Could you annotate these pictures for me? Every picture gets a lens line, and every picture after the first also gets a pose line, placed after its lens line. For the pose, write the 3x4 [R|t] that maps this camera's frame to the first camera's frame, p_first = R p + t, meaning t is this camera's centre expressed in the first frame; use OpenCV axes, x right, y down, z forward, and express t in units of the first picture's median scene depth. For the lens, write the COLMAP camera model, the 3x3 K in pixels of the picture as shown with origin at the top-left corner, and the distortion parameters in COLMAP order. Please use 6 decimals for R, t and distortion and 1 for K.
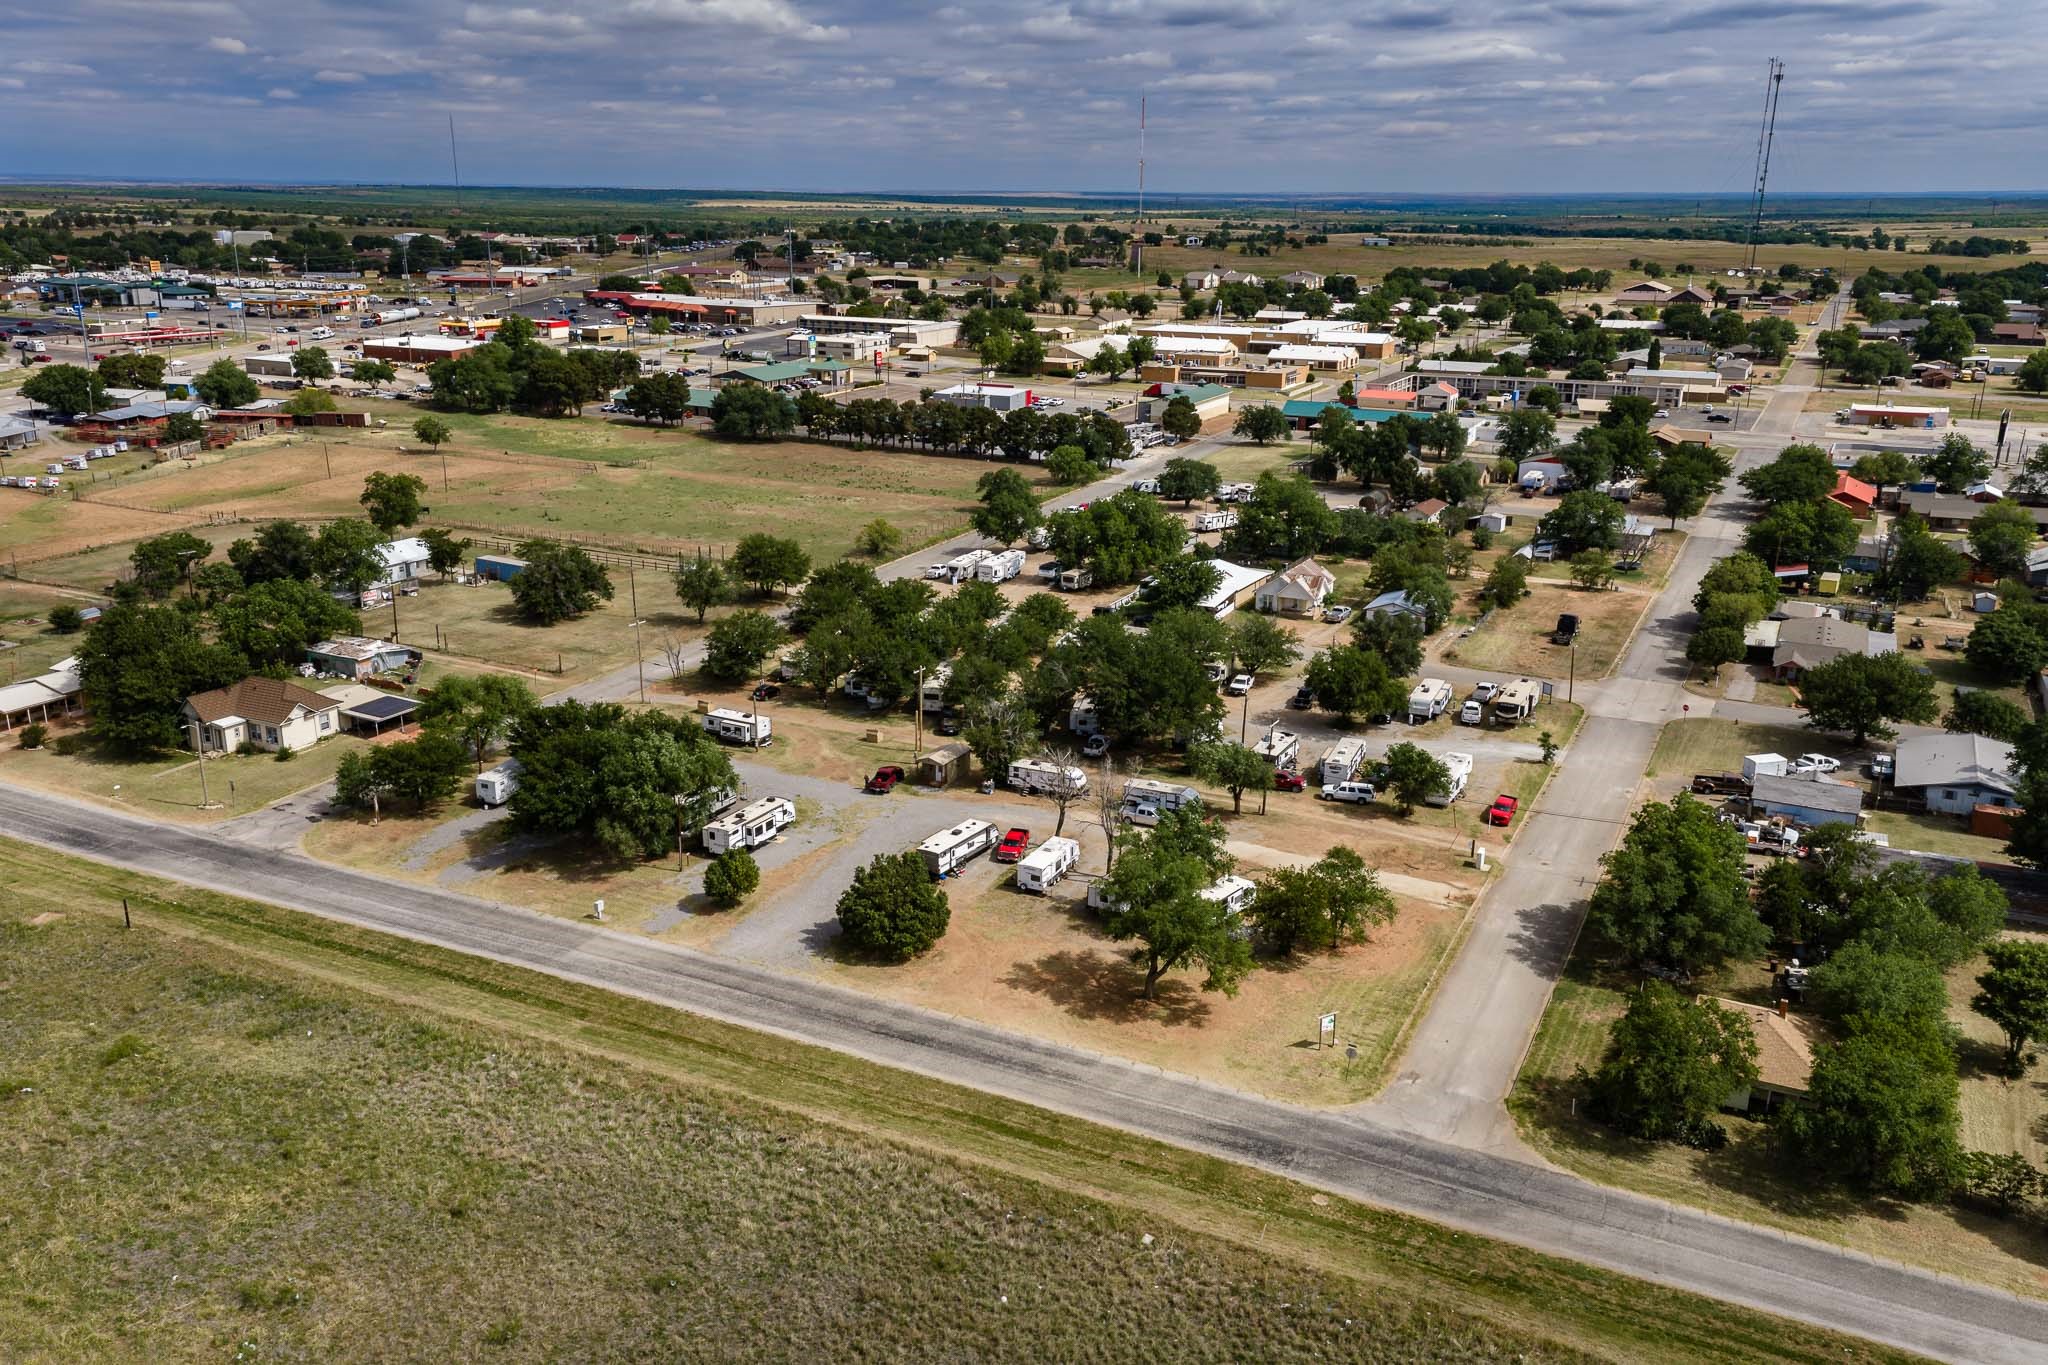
lens RADIAL K [[1663.0, 0, 1011.6], [0, 1663.0, 688.4], [0, 0, 1]] dist [0.059590, -0.019788]
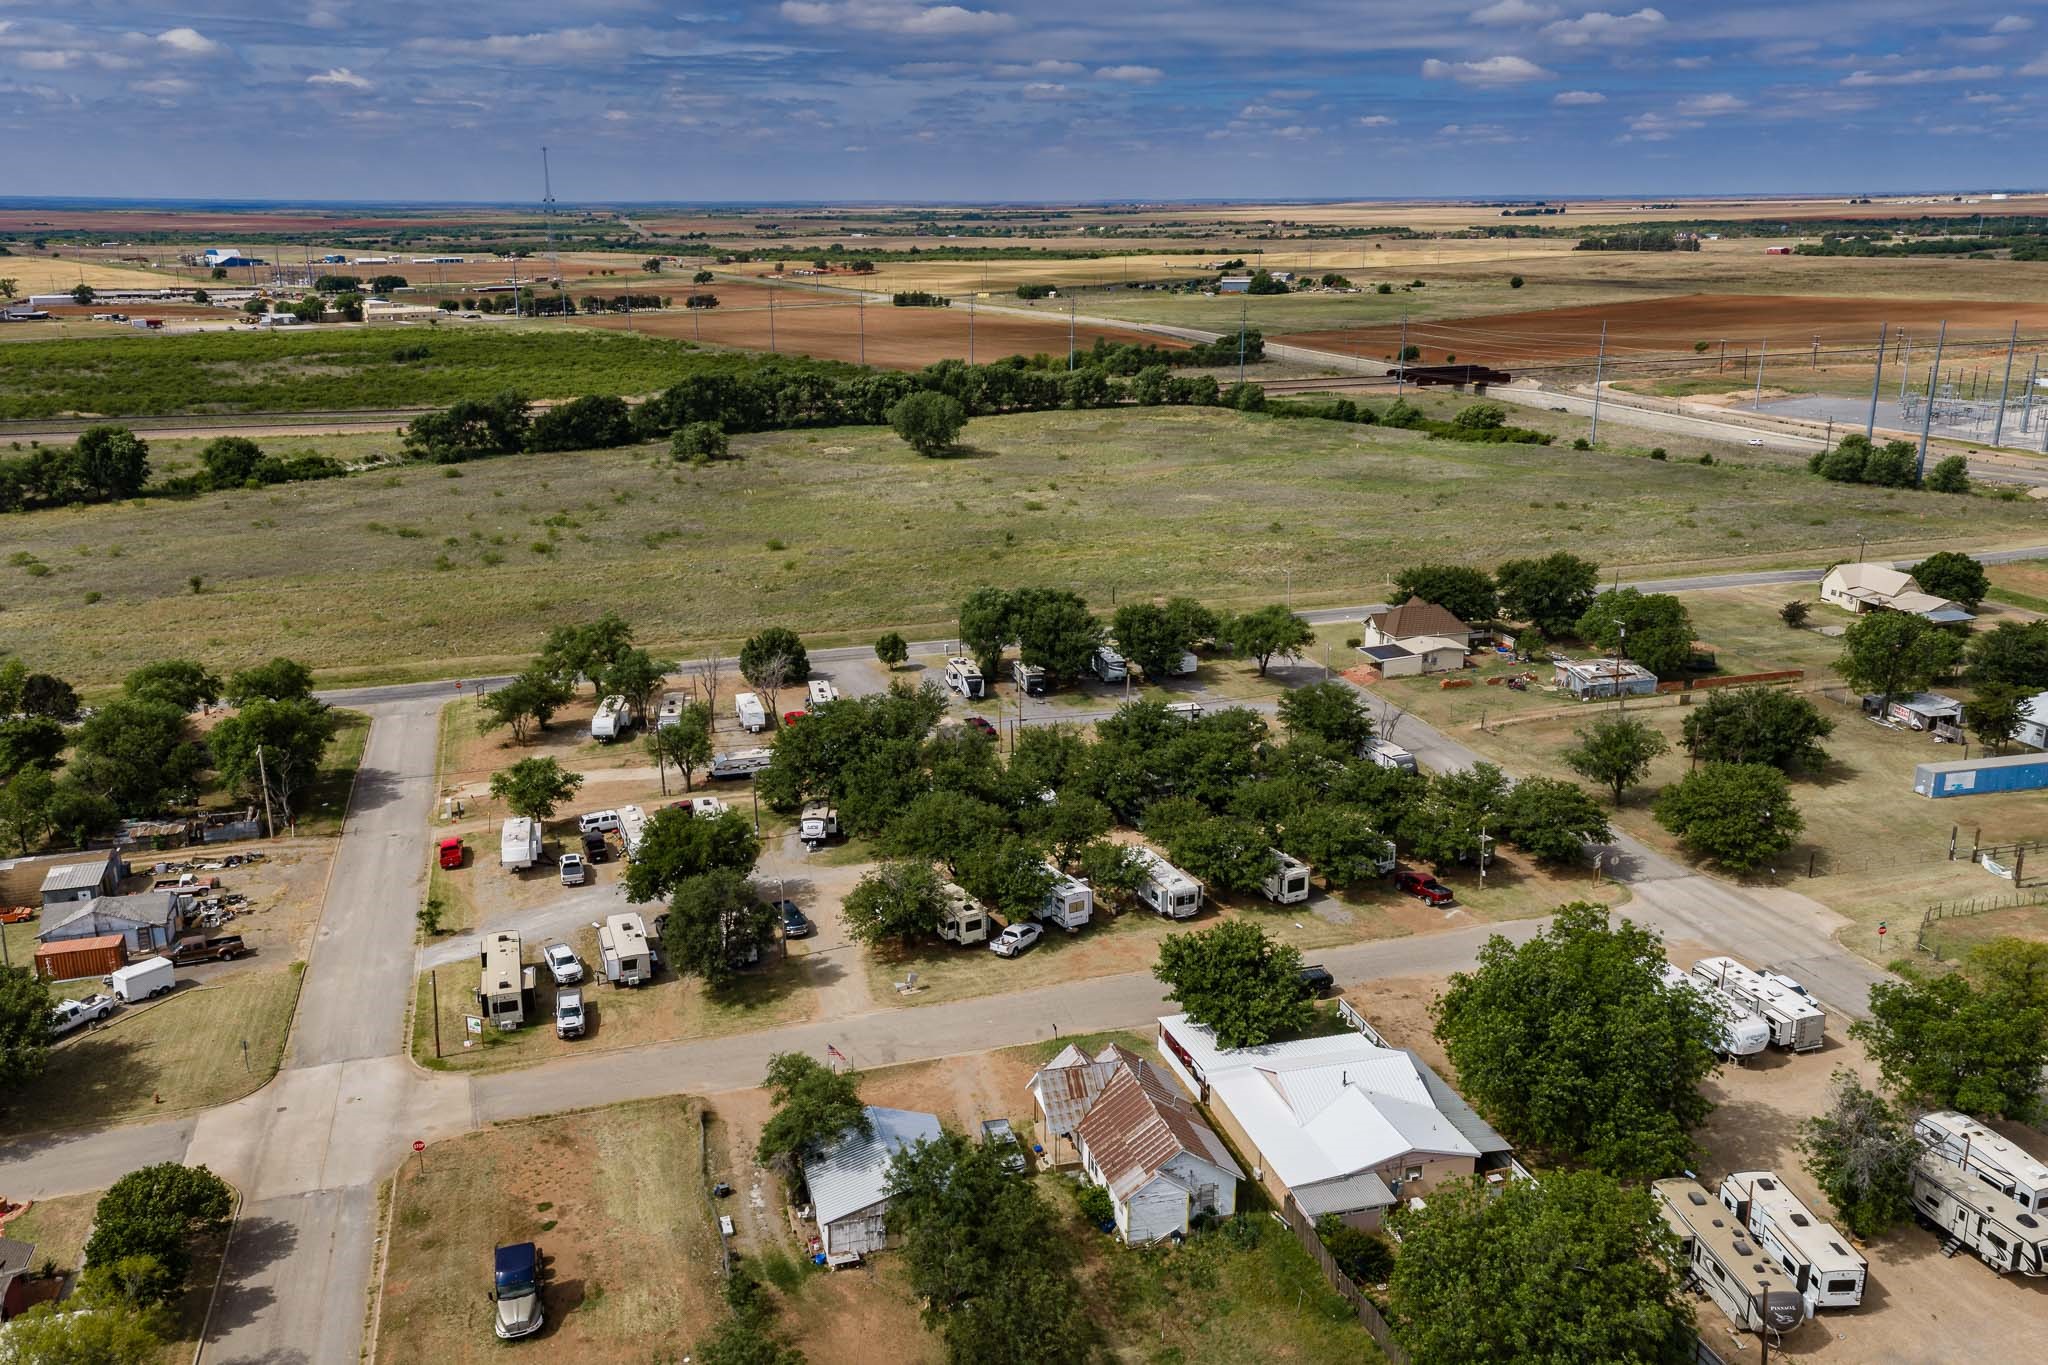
lens RADIAL K [[1663.0, 0, 1011.6], [0, 1663.0, 688.4], [0, 0, 1]] dist [0.059590, -0.019788]
pose [[-0.728277, 0.182378, -0.660569, 0.560301], [-0.196167, 0.868115, 0.455954, -0.422055], [0.656606, 0.461642, -0.596452, 1.439444]]
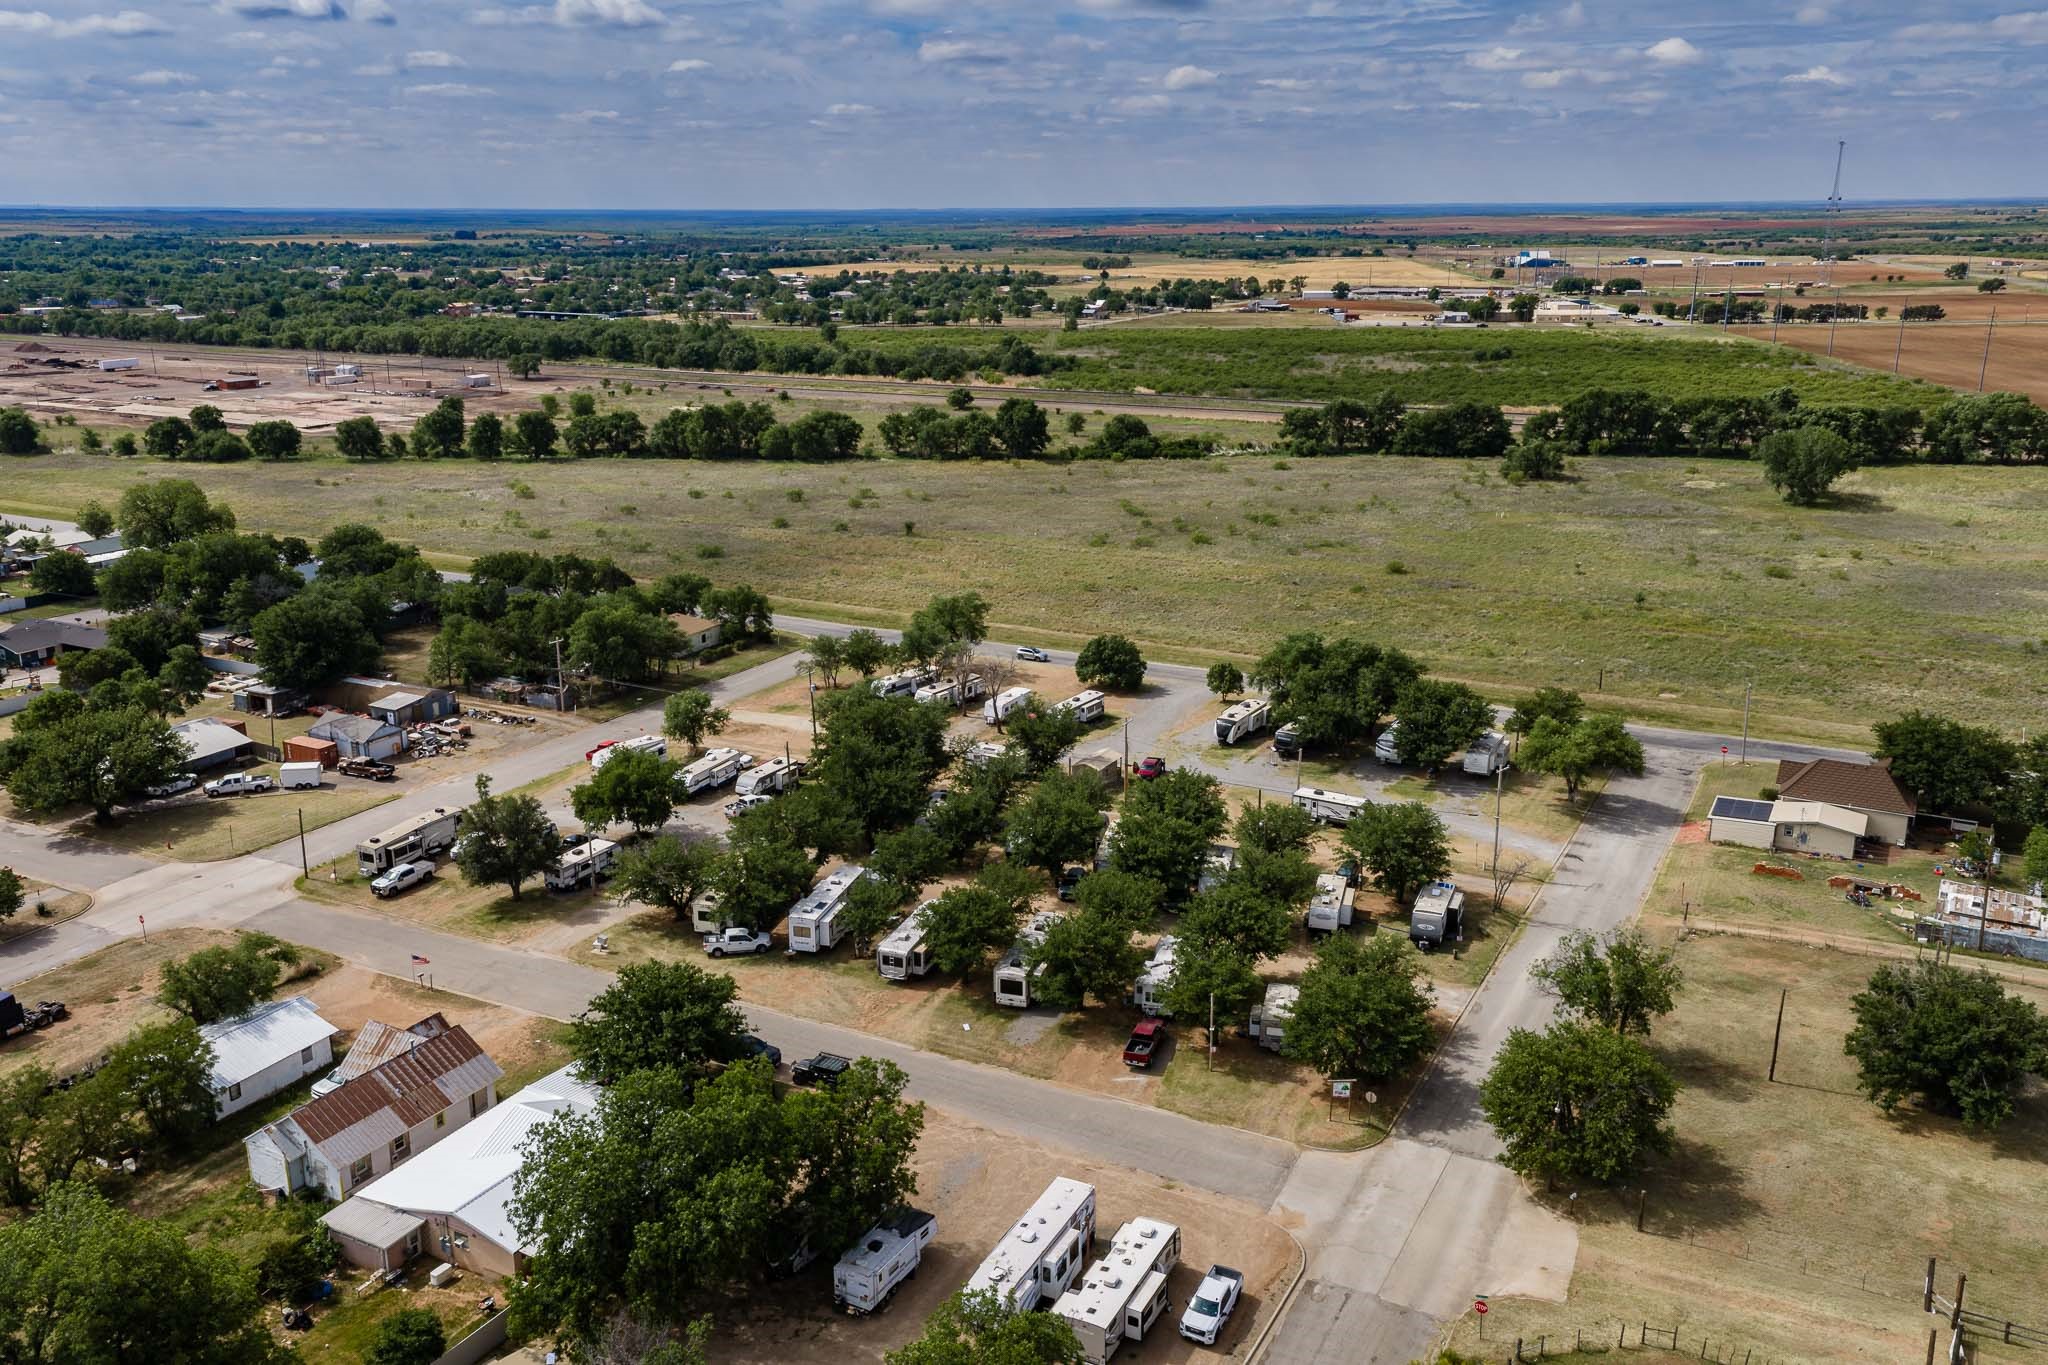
lens RADIAL K [[1663.0, 0, 1011.6], [0, 1663.0, 688.4], [0, 0, 1]] dist [0.059590, -0.019788]
pose [[-0.999777, -0.014691, 0.015171, 0.005223], [-0.004329, 0.845686, 0.533663, -0.475177], [-0.020670, 0.533478, -0.845561, 1.600959]]
